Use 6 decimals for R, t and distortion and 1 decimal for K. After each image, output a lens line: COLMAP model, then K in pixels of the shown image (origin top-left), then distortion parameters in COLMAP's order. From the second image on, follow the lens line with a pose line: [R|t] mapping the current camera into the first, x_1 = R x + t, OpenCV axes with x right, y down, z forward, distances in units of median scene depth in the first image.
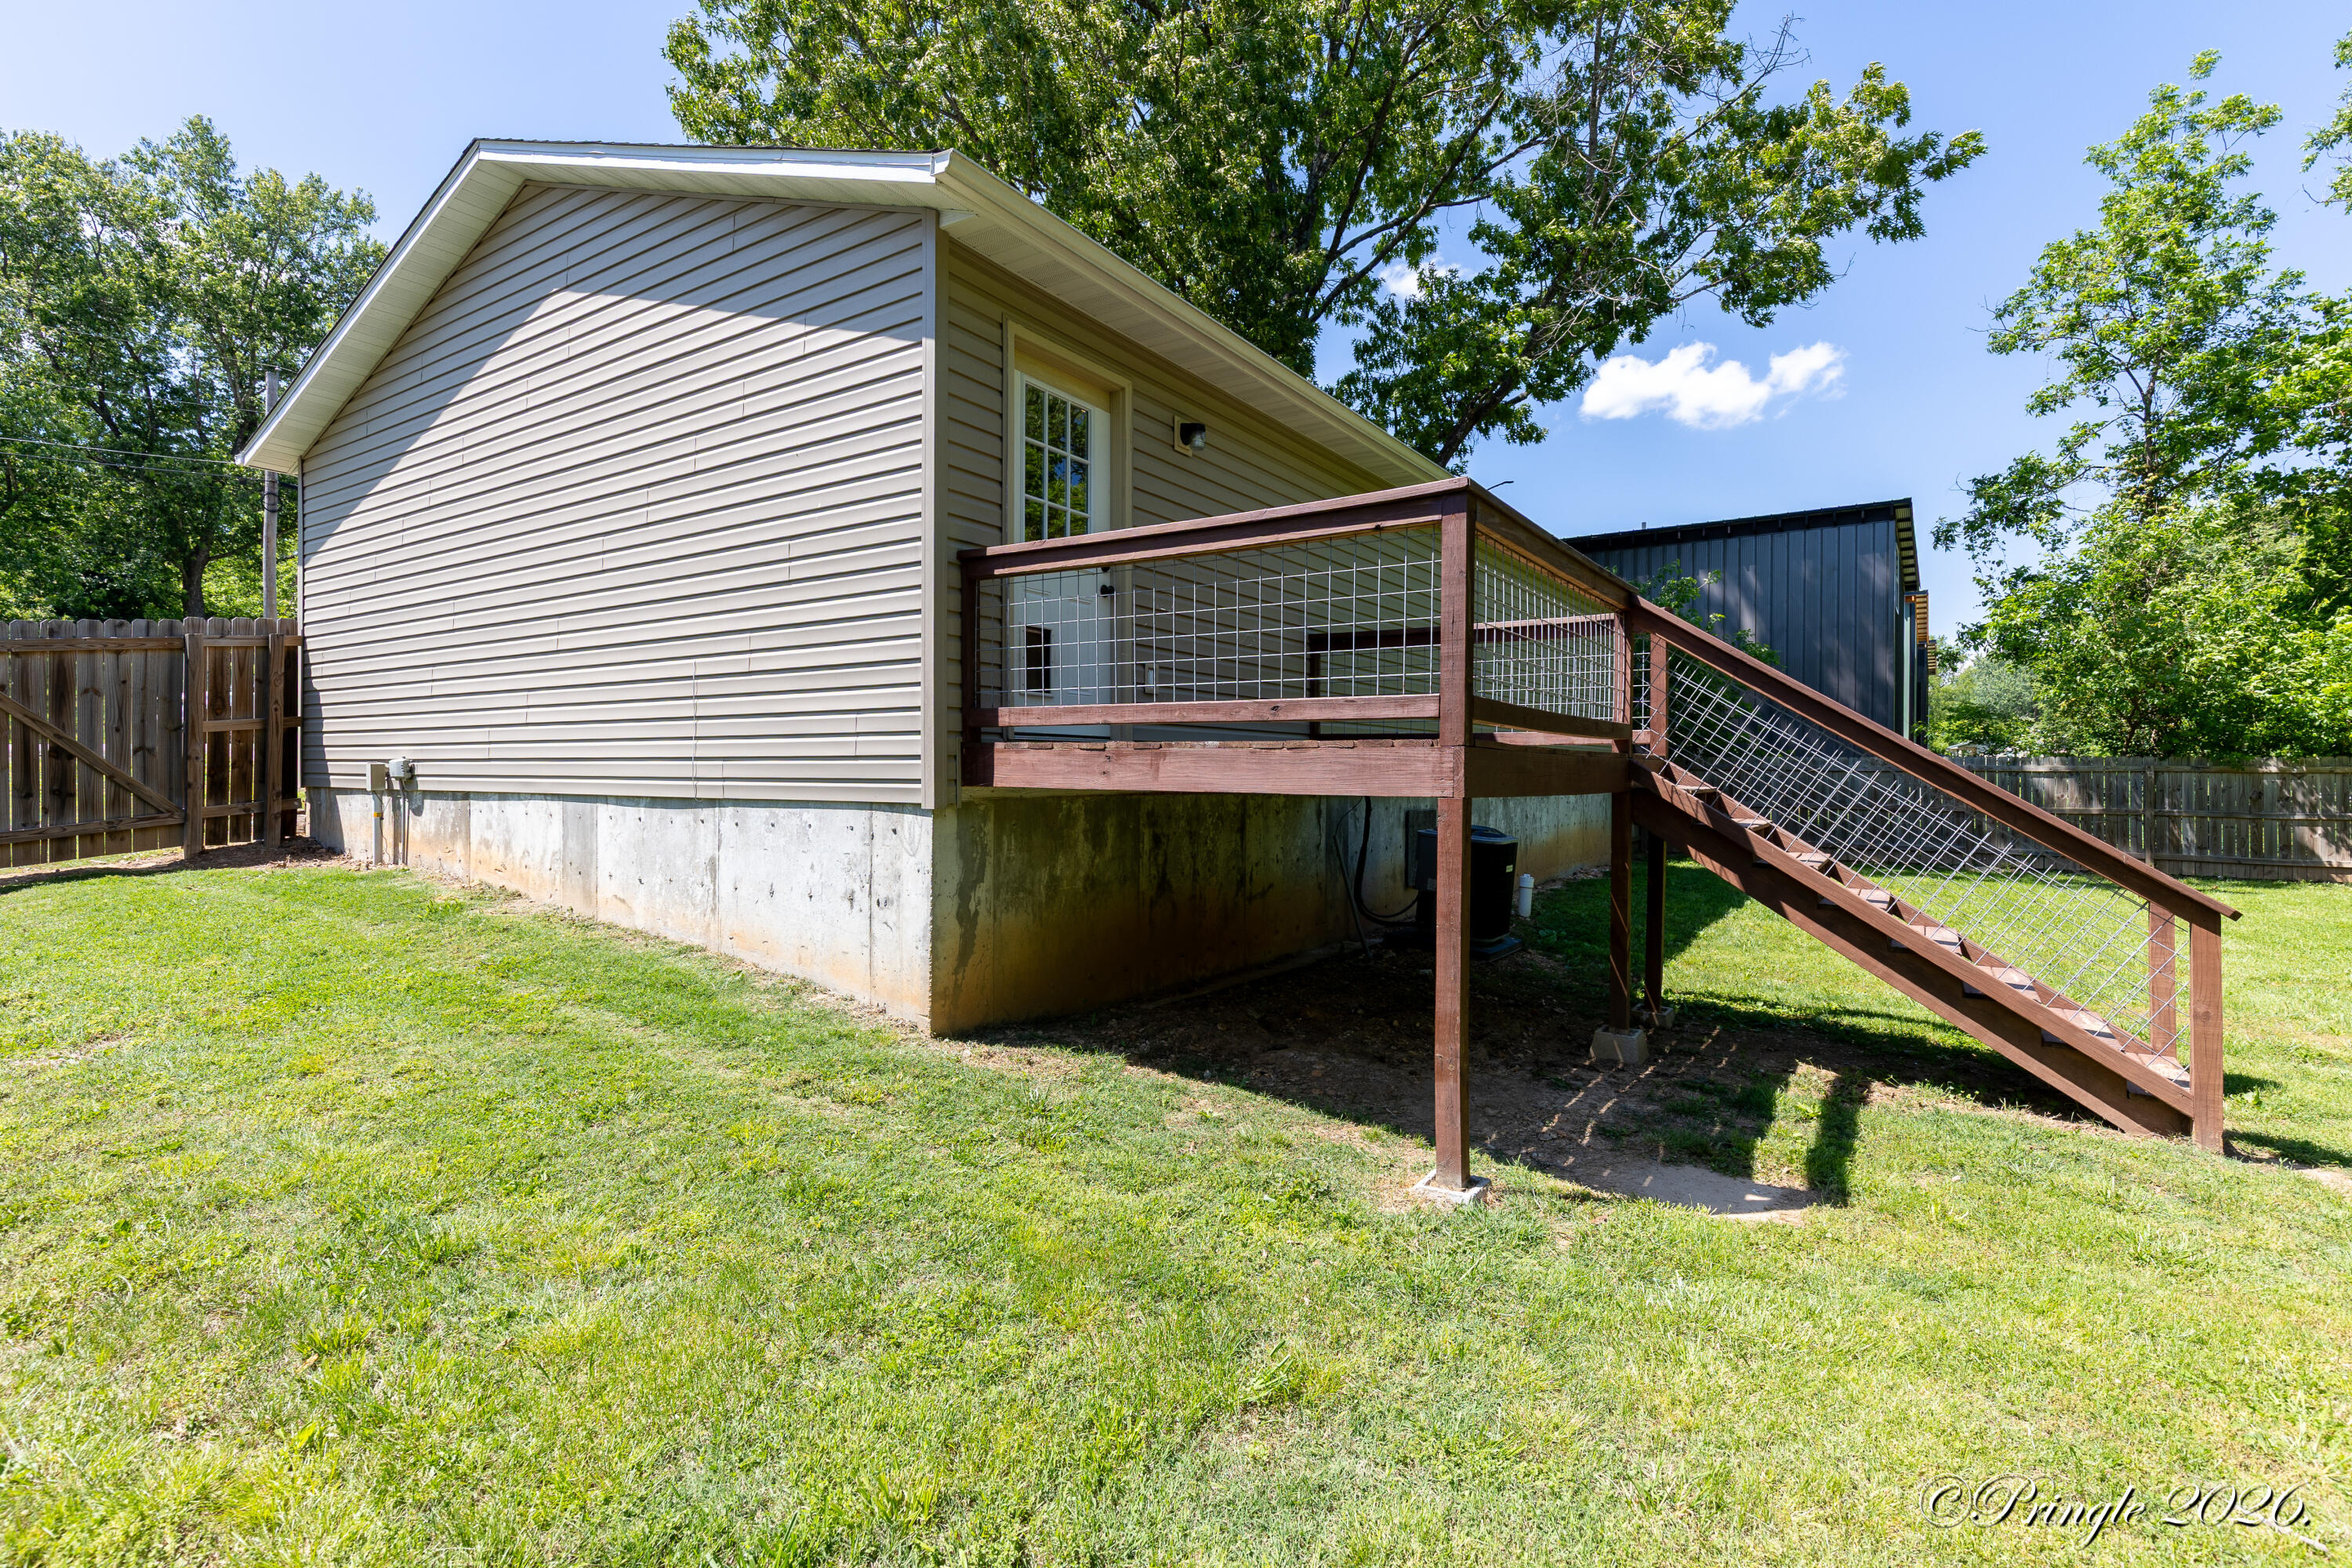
lens RADIAL K [[1097.6, 0, 1219.9], [0, 1097.6, 771.4], [0, 0, 1]] dist [0.014415, -0.002718]
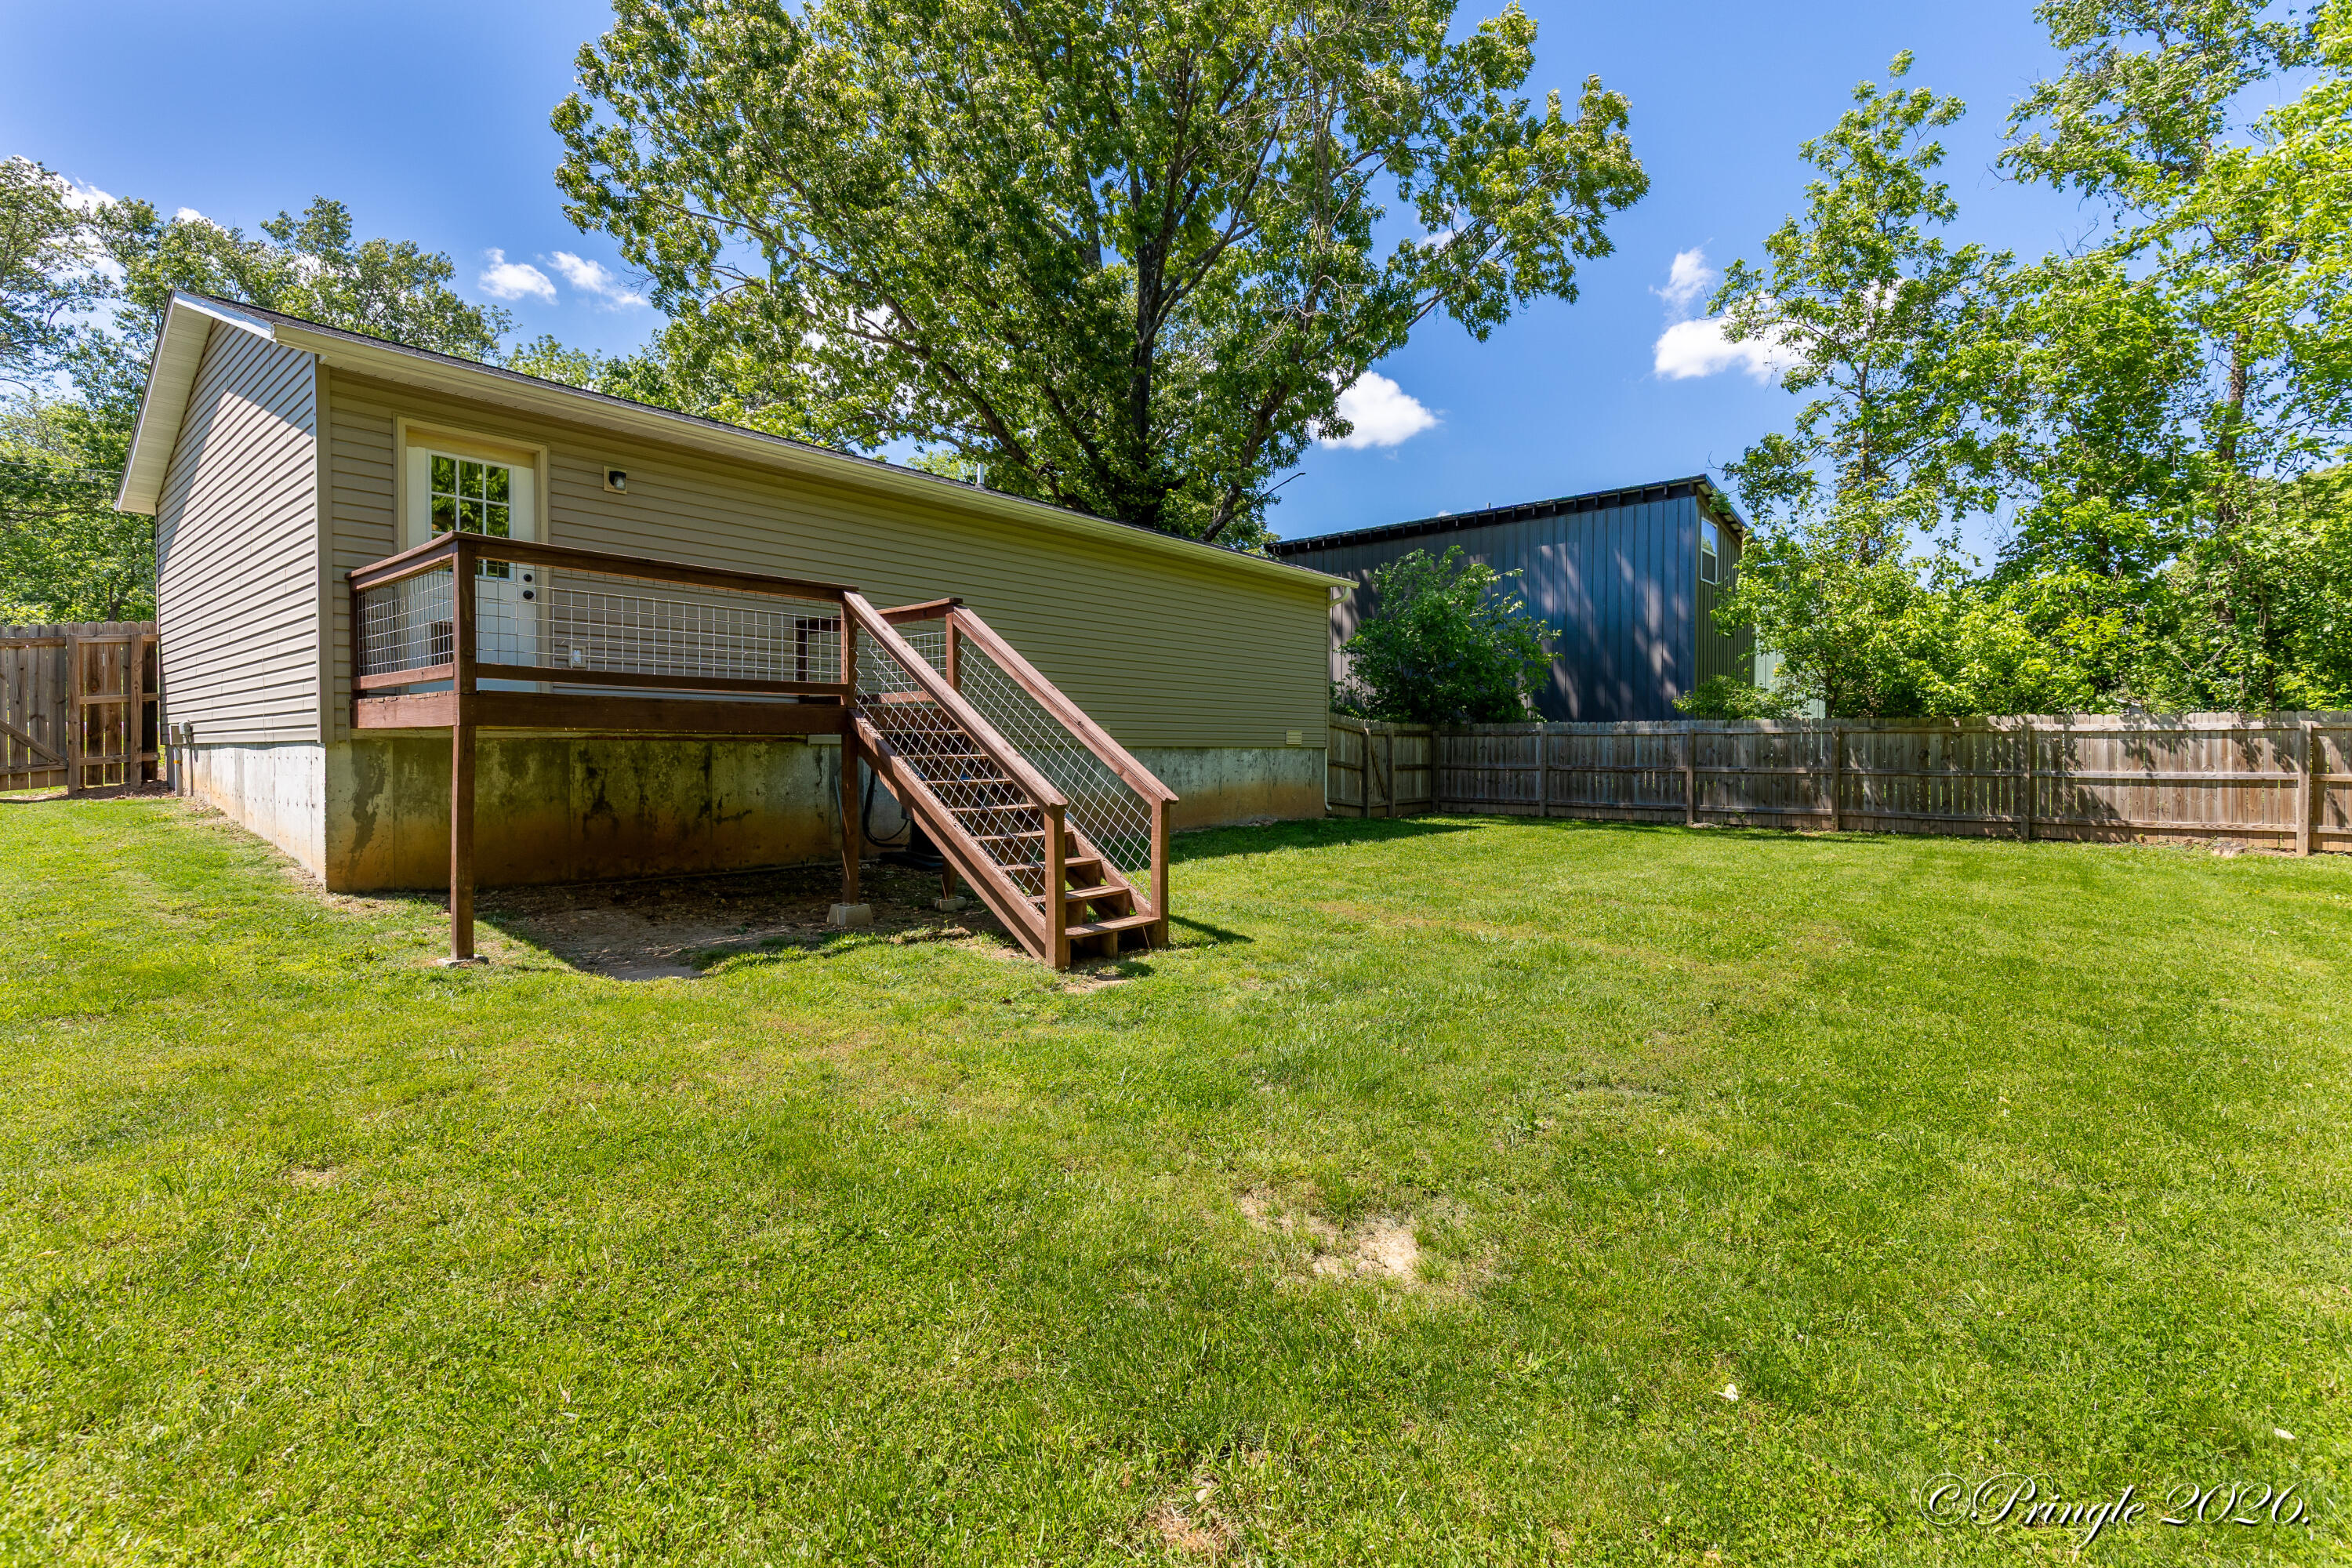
lens RADIAL K [[1097.6, 0, 1199.9], [0, 1097.6, 762.1], [0, 0, 1]] dist [0.014415, -0.002718]
pose [[0.993762, -0.001689, -0.111506, 0.604287], [0.003107, 0.999916, 0.012544, 0.024088], [0.111475, -0.012812, 0.993685, -0.212844]]
